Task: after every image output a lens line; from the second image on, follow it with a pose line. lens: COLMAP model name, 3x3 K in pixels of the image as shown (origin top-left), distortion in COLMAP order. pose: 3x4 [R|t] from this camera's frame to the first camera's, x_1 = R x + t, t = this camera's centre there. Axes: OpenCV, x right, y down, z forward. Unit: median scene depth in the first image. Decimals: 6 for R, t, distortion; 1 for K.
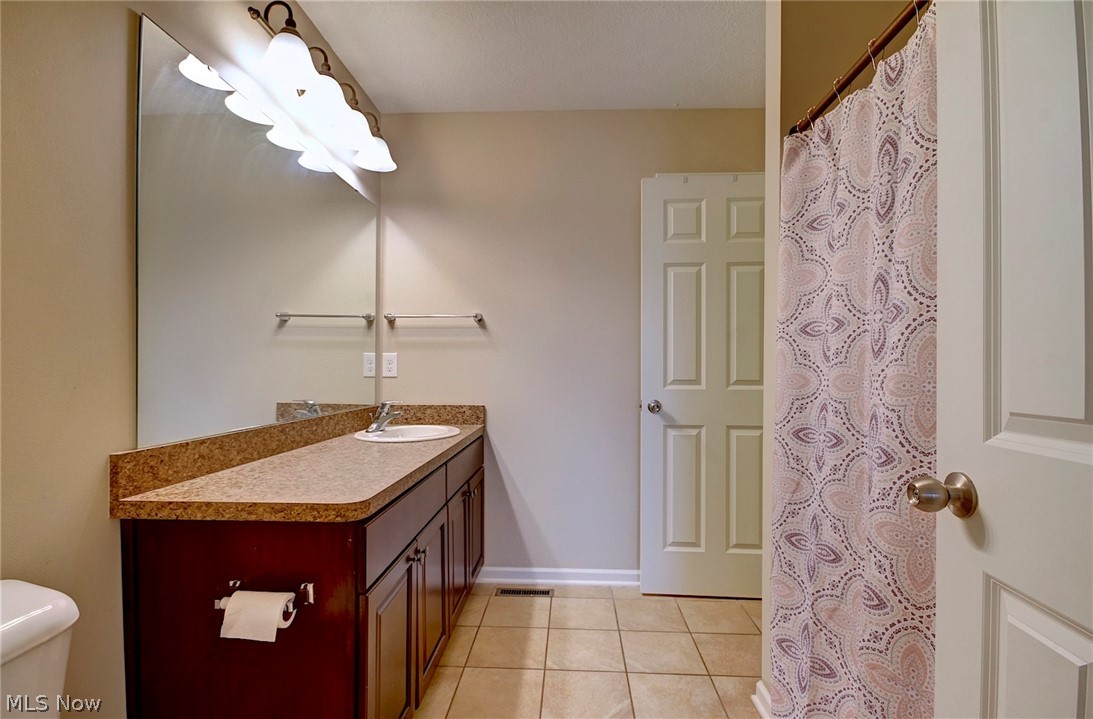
lens RADIAL K [[512.5, 0, 547.5], [0, 512.5, 369.5], [0, 0, 1]] dist [-0.009104, -0.001256]
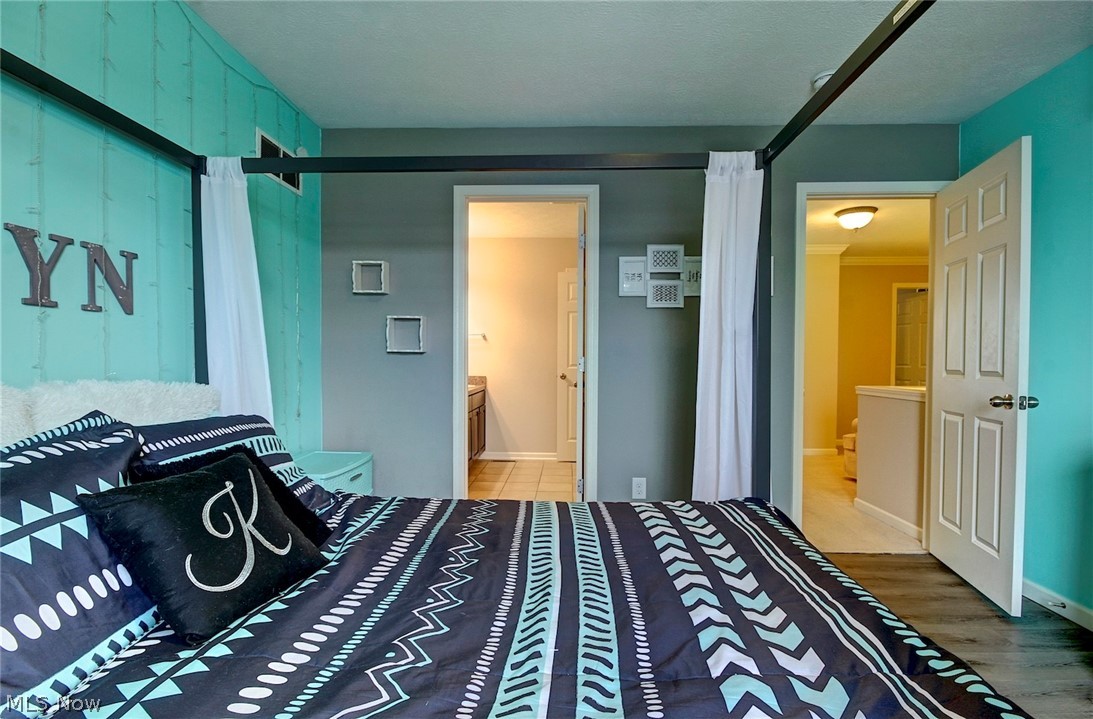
lens RADIAL K [[512.5, 0, 545.6], [0, 512.5, 371.6], [0, 0, 1]] dist [-0.009104, -0.001256]
pose [[0.999955, 0.005518, -0.007766, 0.151641], [-0.005320, 0.999666, 0.025280, -0.002519], [0.007903, -0.025238, 0.999650, -1.205475]]
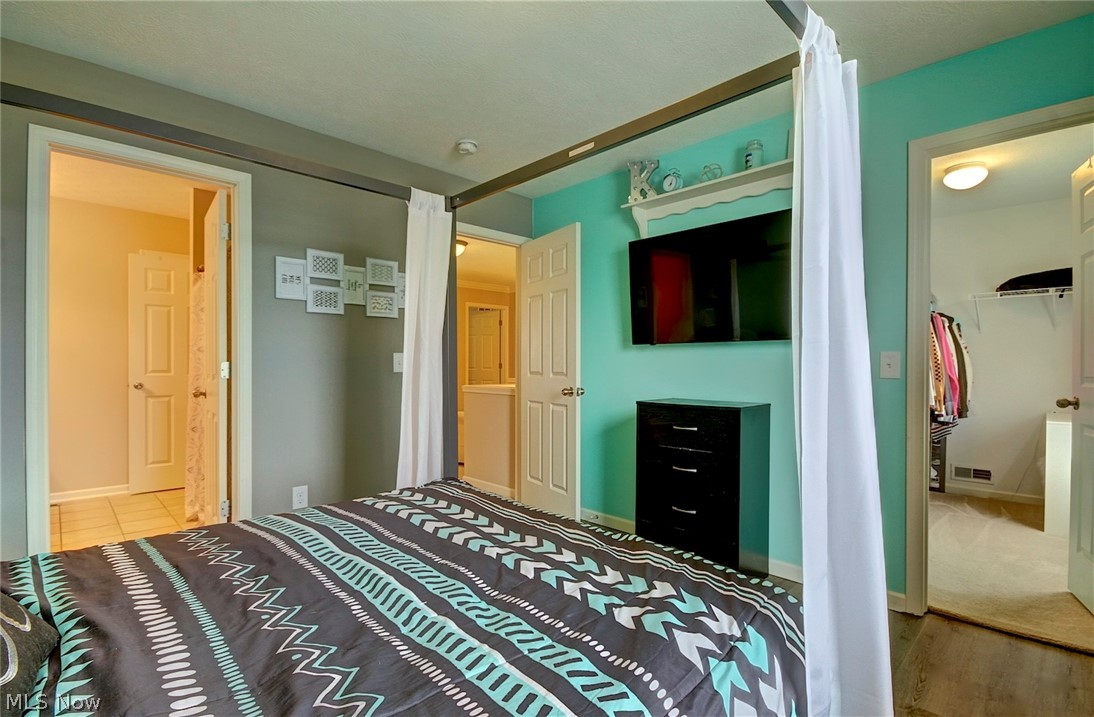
lens RADIAL K [[524.0, 0, 558.4], [0, 524.0, 368.8], [0, 0, 1]] dist [-0.018246, -0.001529]
pose [[0.675962, -0.002950, 0.736931, -0.122538], [-0.003942, 0.999963, 0.007619, -0.003668], [-0.736926, -0.008056, 0.675925, -1.242416]]
